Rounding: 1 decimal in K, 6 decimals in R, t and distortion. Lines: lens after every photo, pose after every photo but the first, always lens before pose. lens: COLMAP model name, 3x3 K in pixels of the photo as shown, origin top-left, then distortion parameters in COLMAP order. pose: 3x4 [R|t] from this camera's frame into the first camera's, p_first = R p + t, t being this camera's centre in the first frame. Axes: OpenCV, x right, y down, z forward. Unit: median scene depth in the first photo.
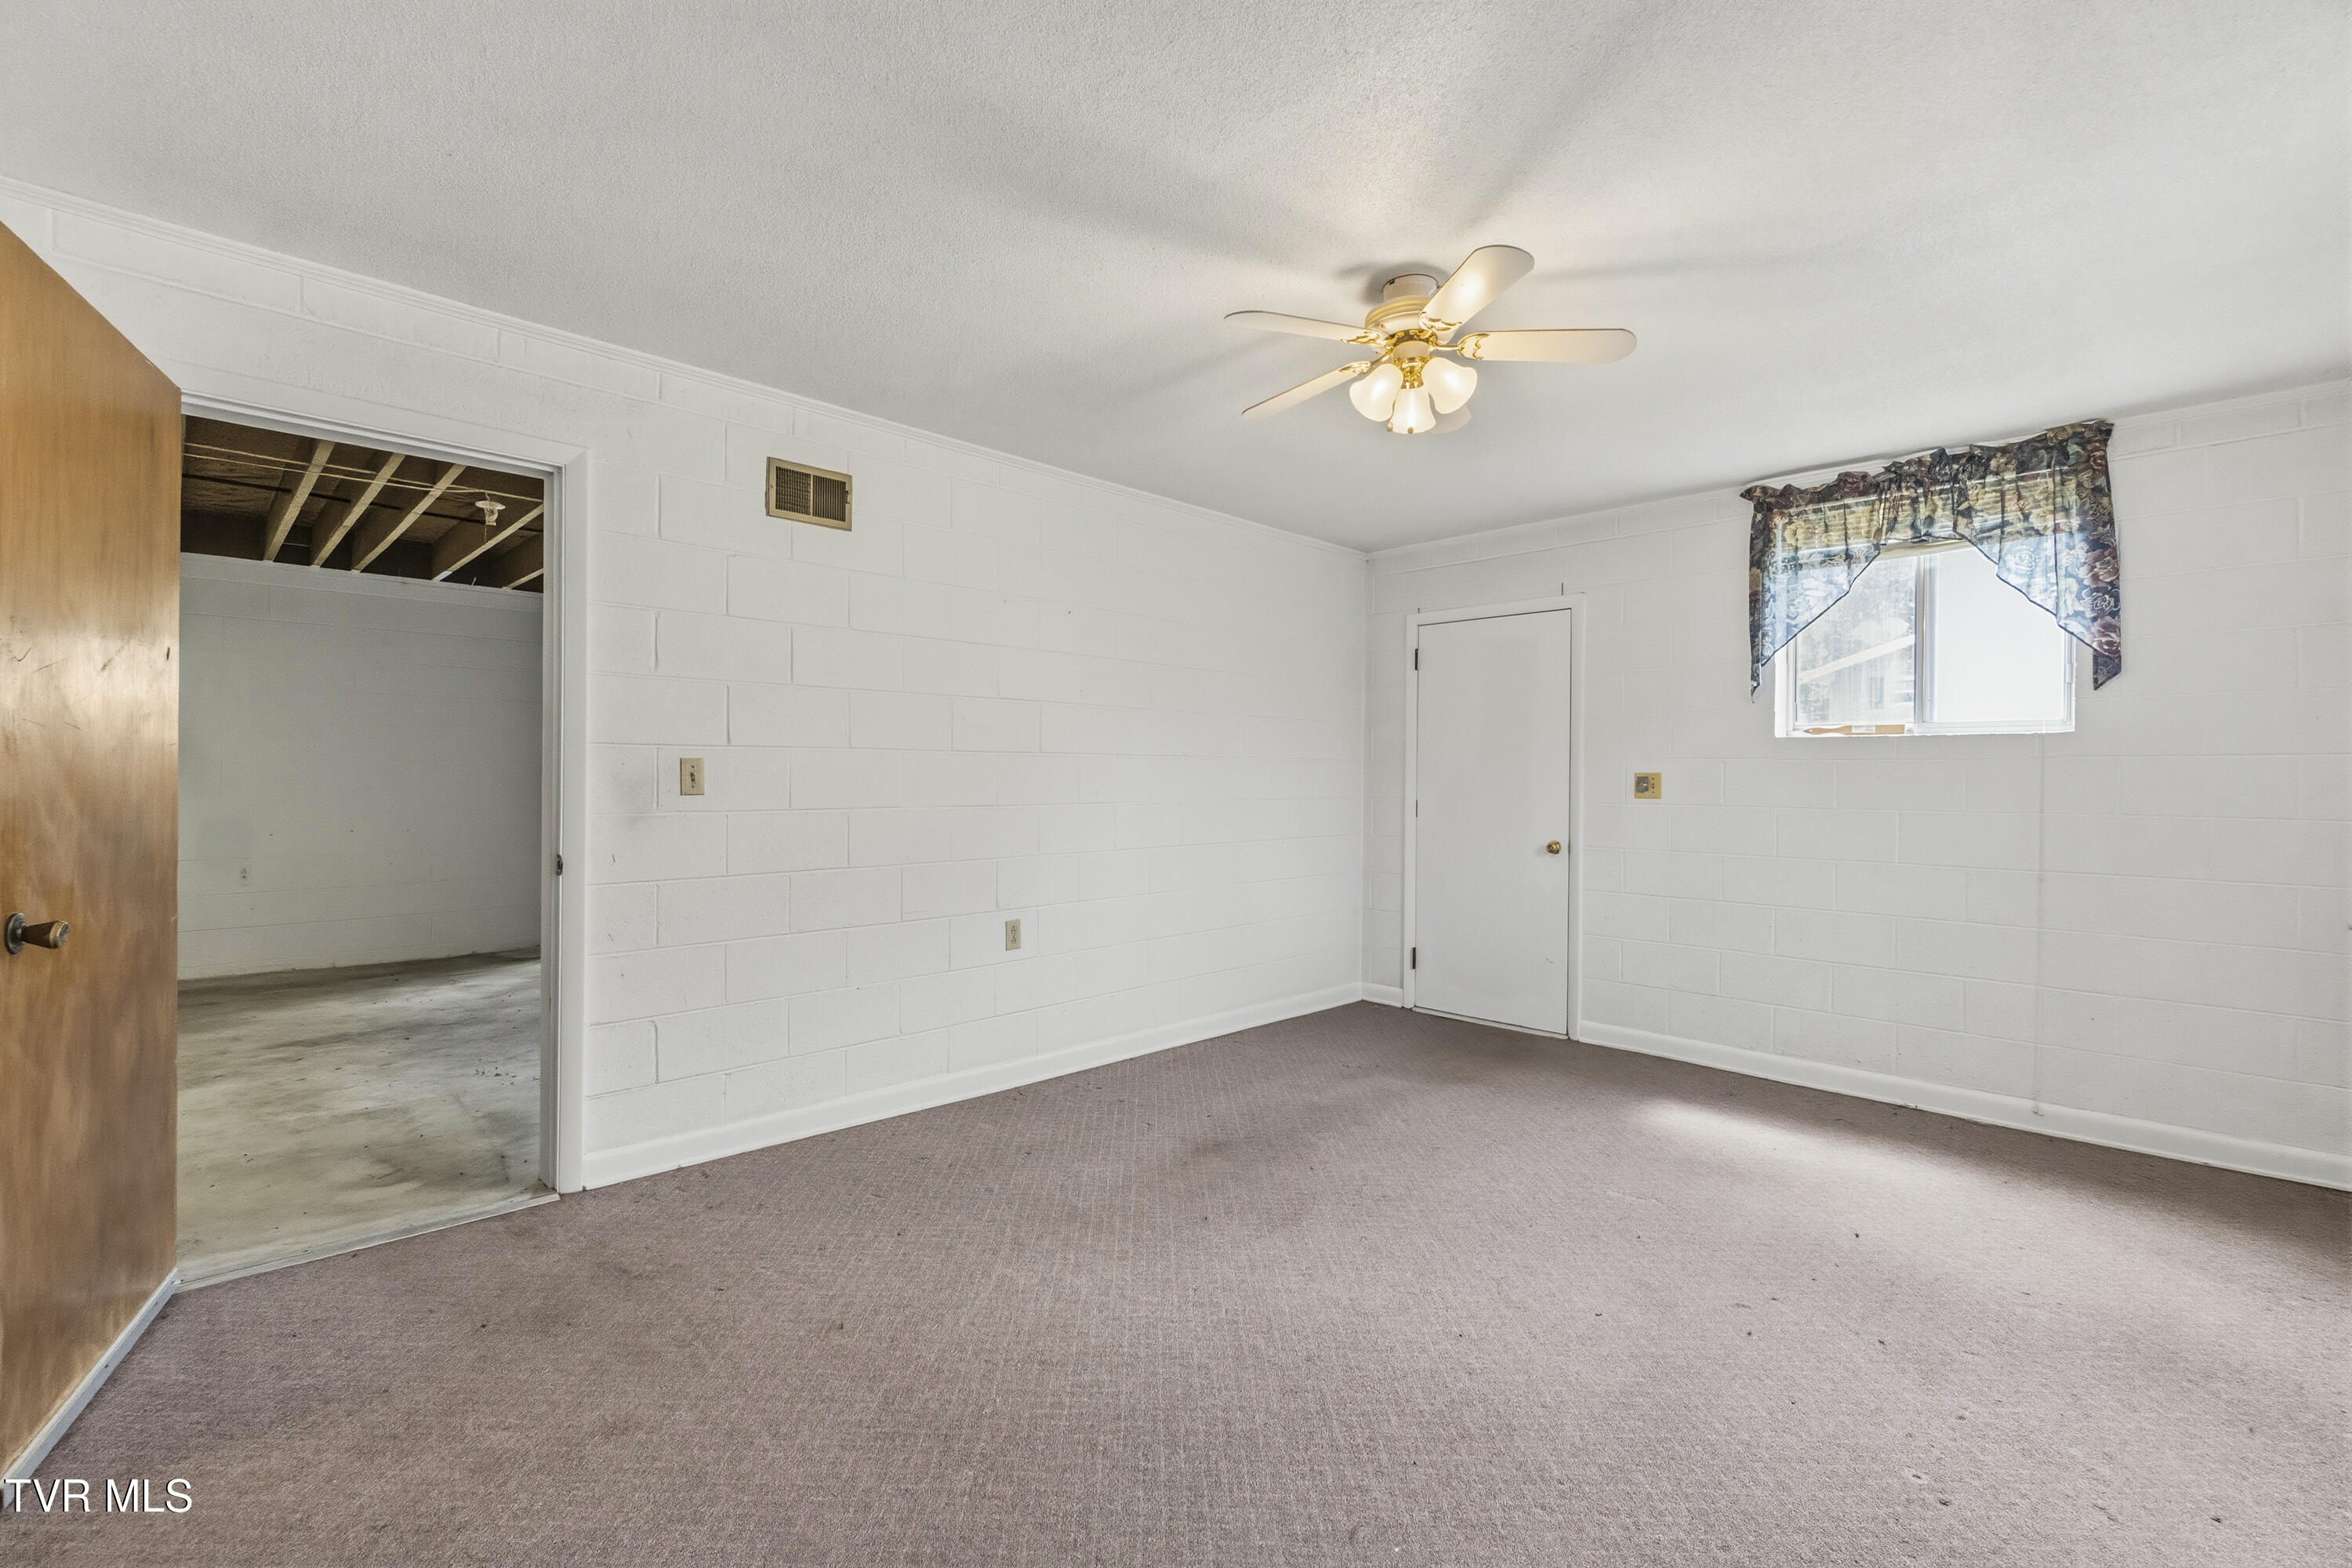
lens RADIAL K [[1020.6, 0, 1155.9], [0, 1020.6, 772.3], [0, 0, 1]] dist [-0.002314, -0.002370]
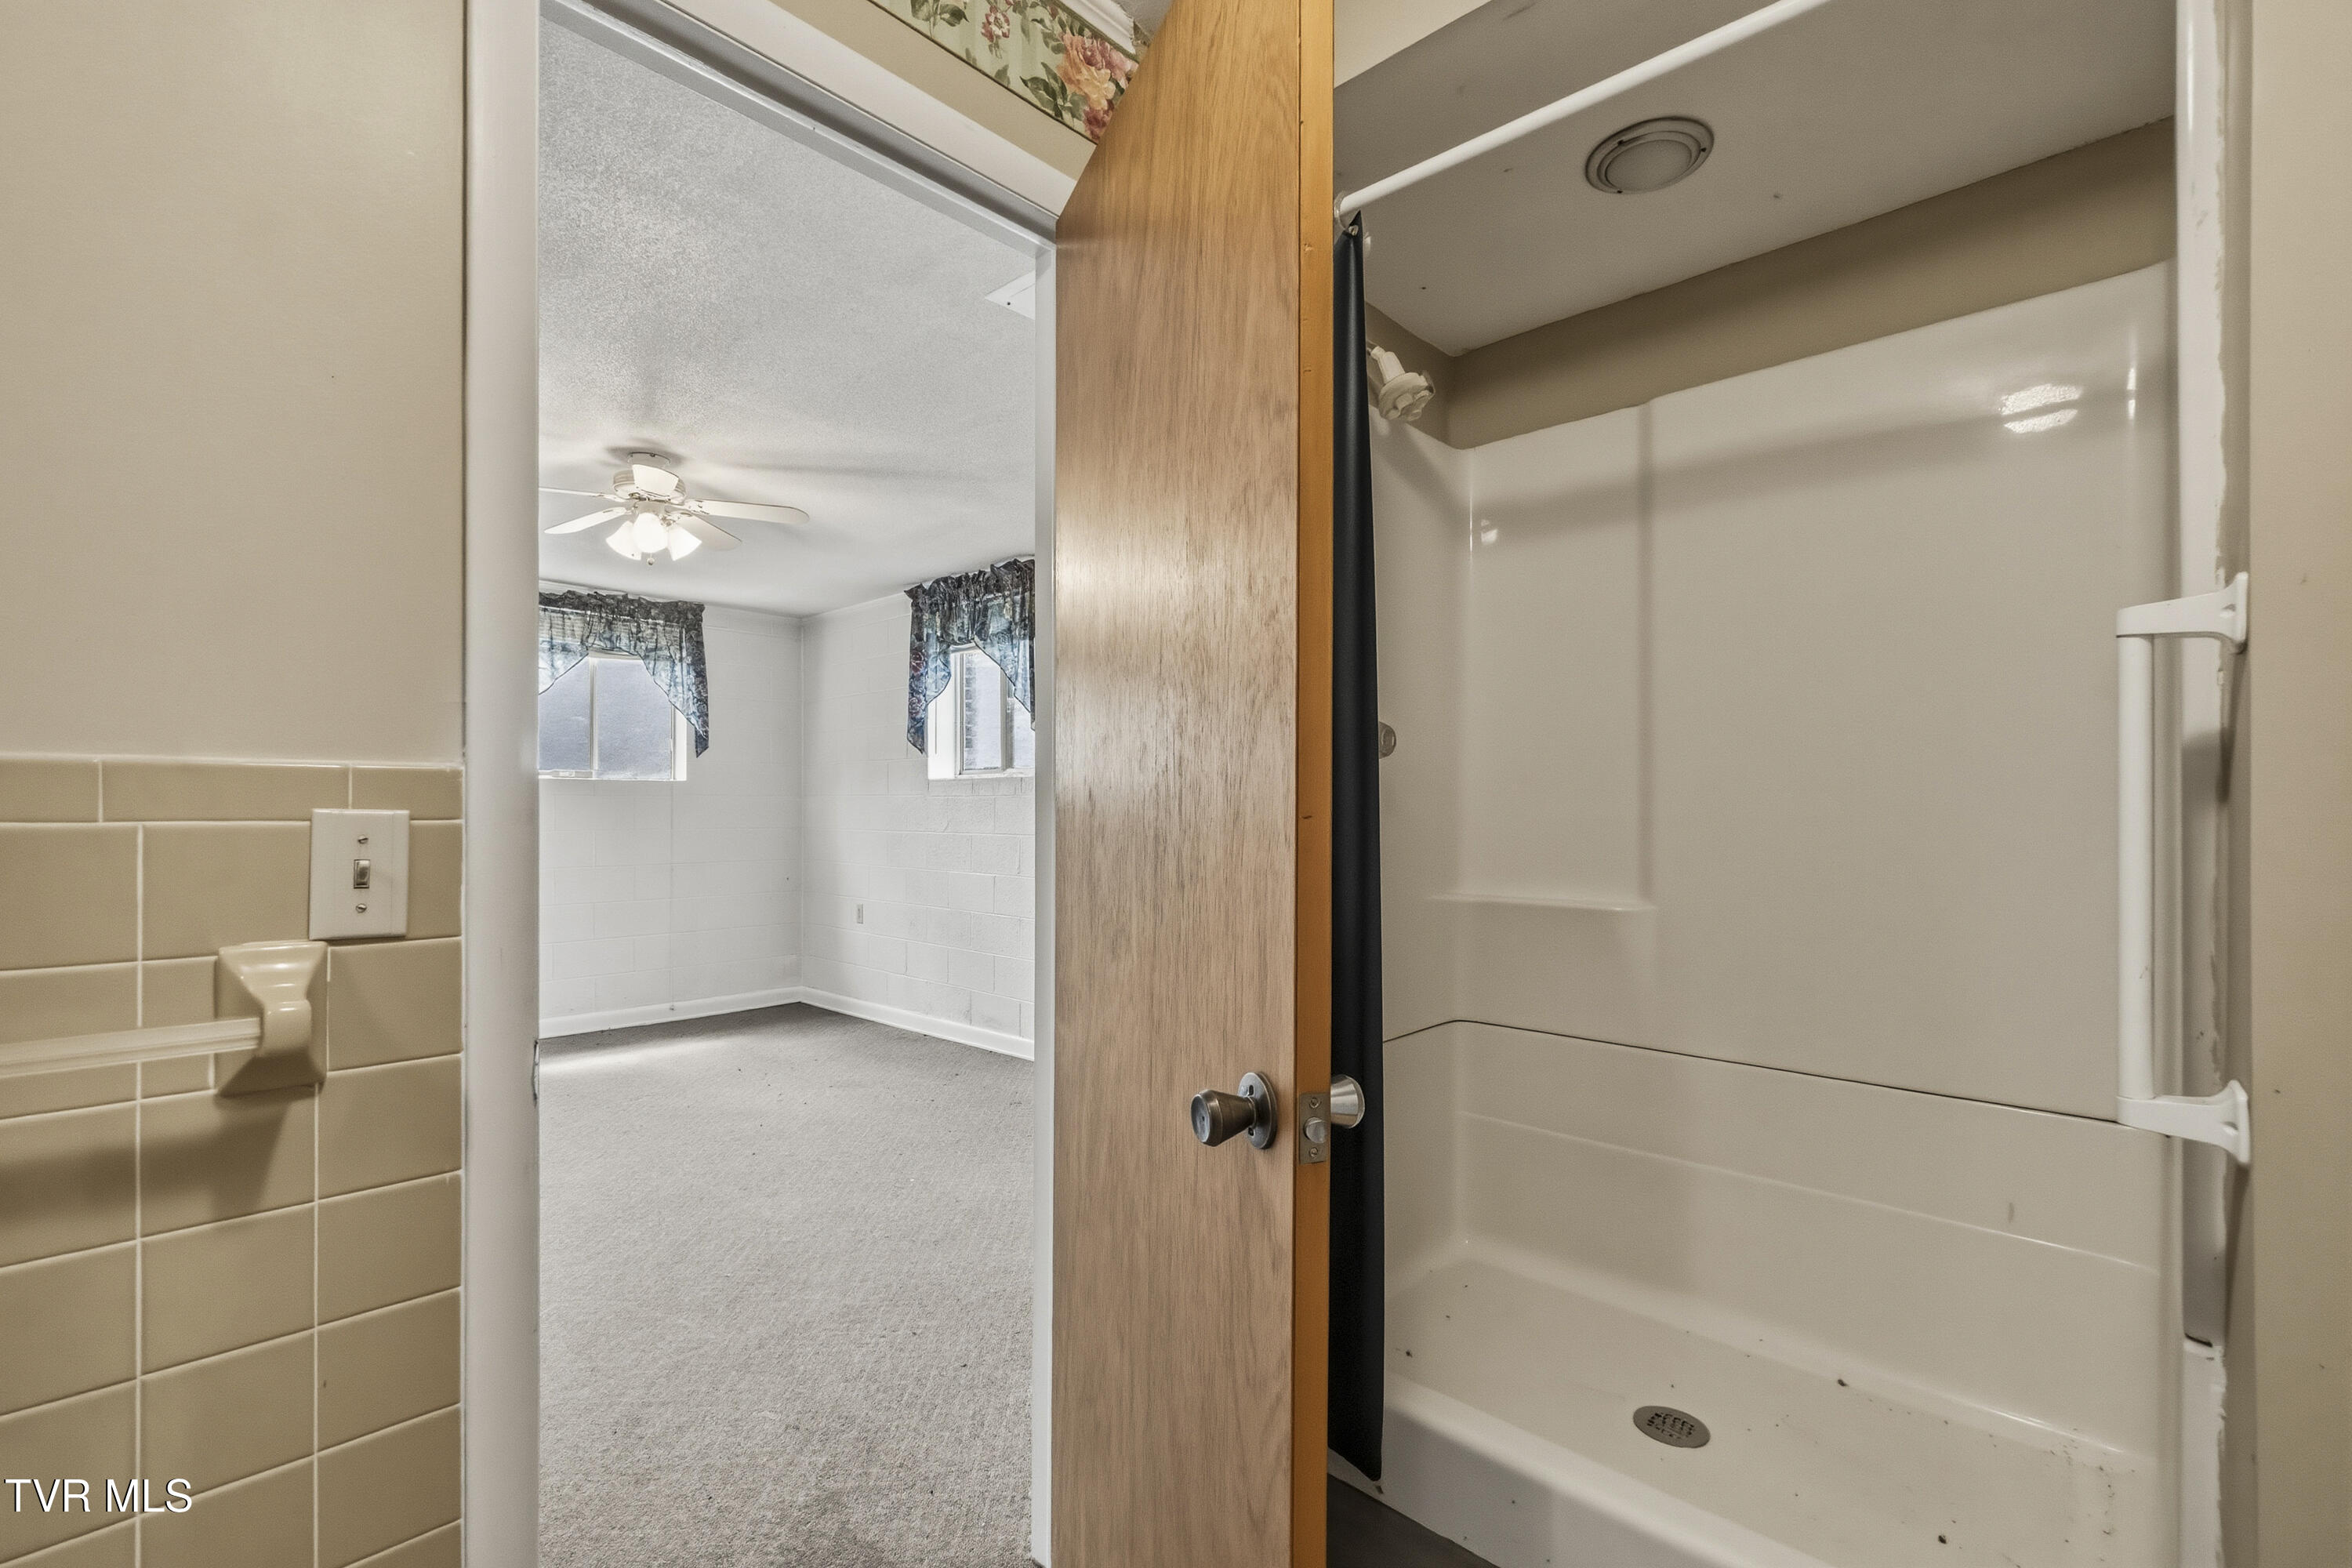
lens RADIAL K [[1020.6, 0, 1181.9], [0, 1020.6, 799.4], [0, 0, 1]] dist [-0.002314, -0.002370]
pose [[-0.019180, 0.010572, 0.999760, -0.817931], [-0.006498, 0.999922, -0.010698, 0.004515], [-0.999795, -0.006701, -0.019109, 0.200026]]
